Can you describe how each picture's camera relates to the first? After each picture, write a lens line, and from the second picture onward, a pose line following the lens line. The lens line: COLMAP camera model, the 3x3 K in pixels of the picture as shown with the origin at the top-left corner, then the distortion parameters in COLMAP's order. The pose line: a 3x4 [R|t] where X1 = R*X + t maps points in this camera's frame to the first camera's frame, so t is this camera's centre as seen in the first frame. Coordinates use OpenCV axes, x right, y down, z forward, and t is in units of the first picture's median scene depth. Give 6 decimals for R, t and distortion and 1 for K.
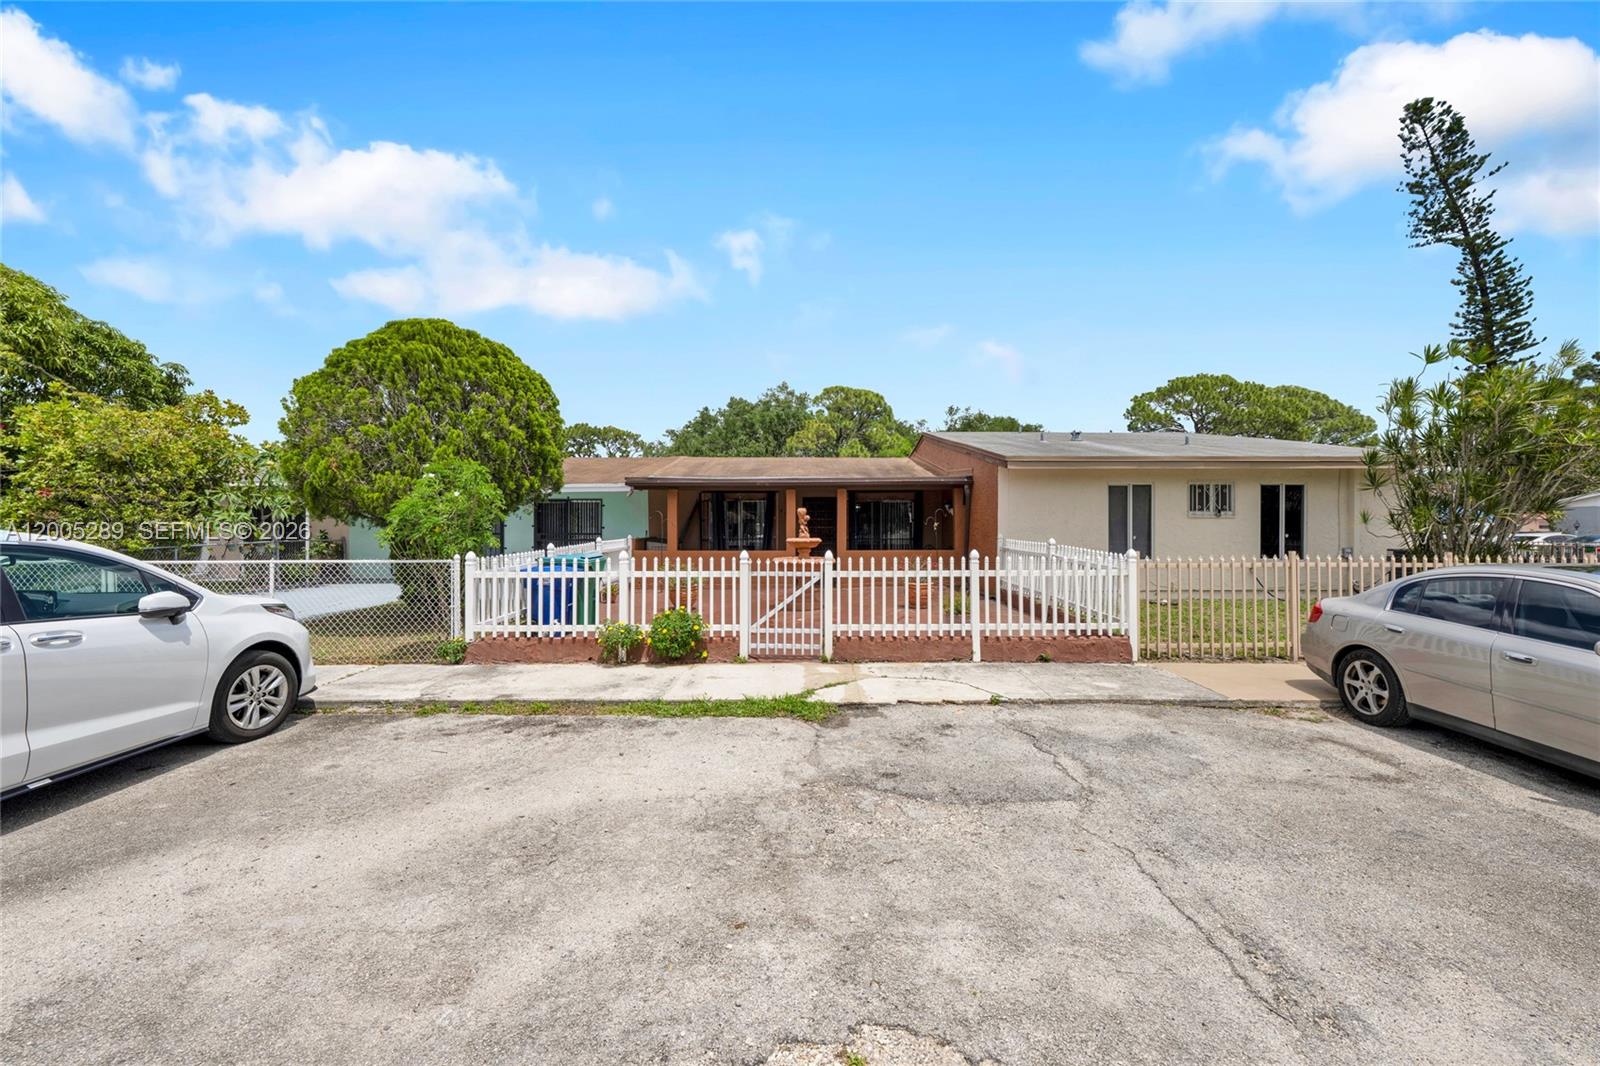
lens RADIAL K [[642.0, 0, 747.7], [0, 642.0, 518.0], [0, 0, 1]] dist [-0.002654, 0.000943]
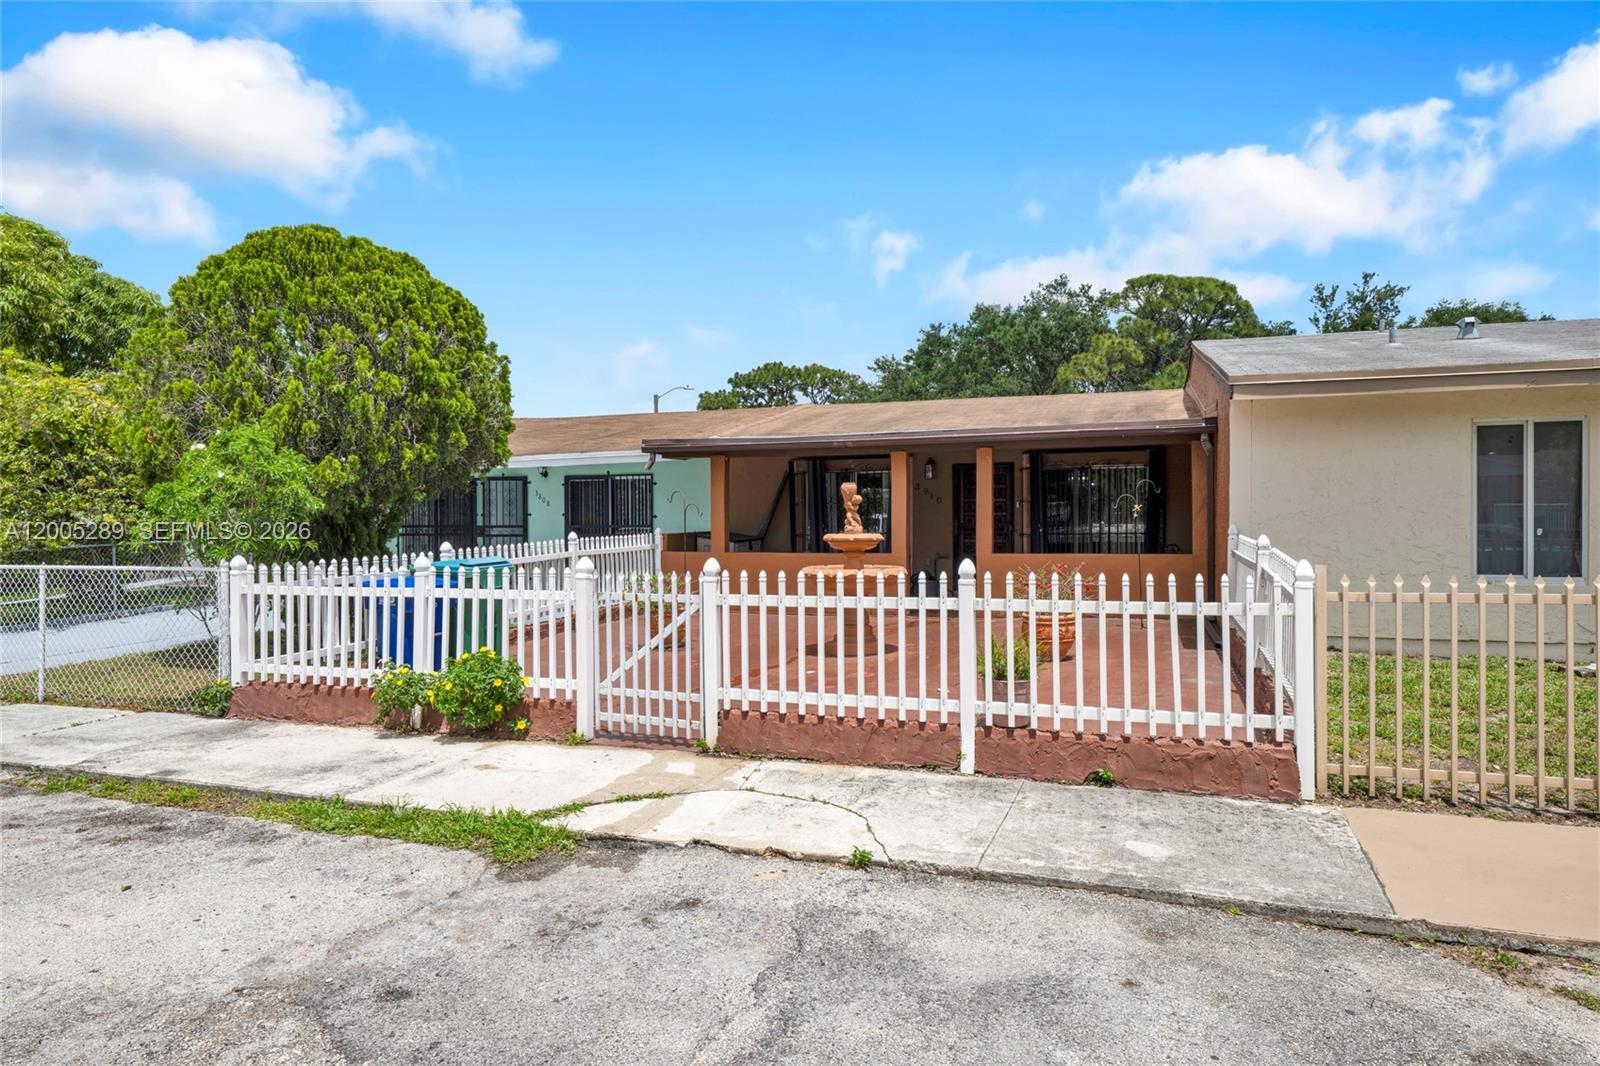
lens RADIAL K [[954.3, 0, 735.0], [0, 954.3, 506.8], [0, 0, 1]] dist [-0.002447, -0.000415]
pose [[0.946782, -0.009750, -0.321727, 0.418580], [0.012810, 0.999891, 0.007395, -0.002179], [0.321620, -0.011123, 0.946804, 0.197059]]
